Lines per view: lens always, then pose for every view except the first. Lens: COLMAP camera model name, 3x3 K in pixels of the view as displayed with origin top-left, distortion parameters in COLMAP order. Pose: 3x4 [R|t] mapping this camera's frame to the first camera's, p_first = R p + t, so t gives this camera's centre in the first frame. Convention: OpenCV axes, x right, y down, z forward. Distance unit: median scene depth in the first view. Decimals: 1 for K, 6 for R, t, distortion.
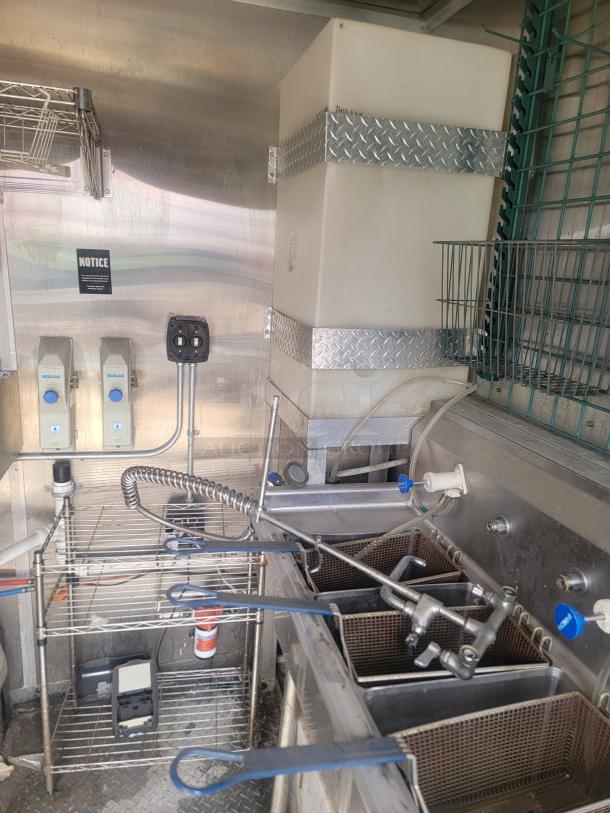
lens RADIAL K [[571.5, 0, 304.3], [0, 571.5, 408.2], [0, 0, 1]] dist [0.067921, -0.027227]
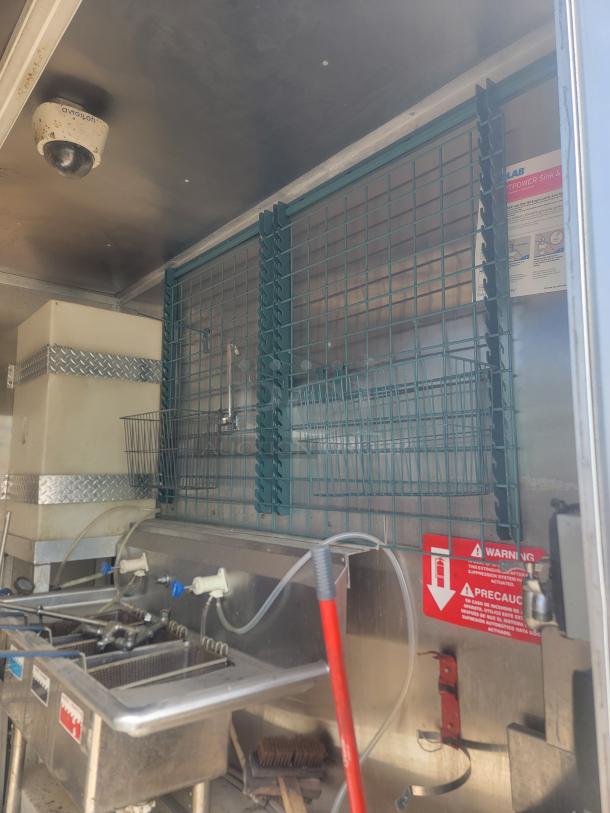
lens RADIAL K [[571.5, 0, 307.3], [0, 571.5, 402.7], [0, 0, 1]] dist [0.067921, -0.027227]
pose [[0.913066, -0.002670, 0.407804, 0.036196], [0.148511, 0.933491, -0.326402, 0.267610], [-0.379810, 0.358590, 0.852735, -0.586546]]
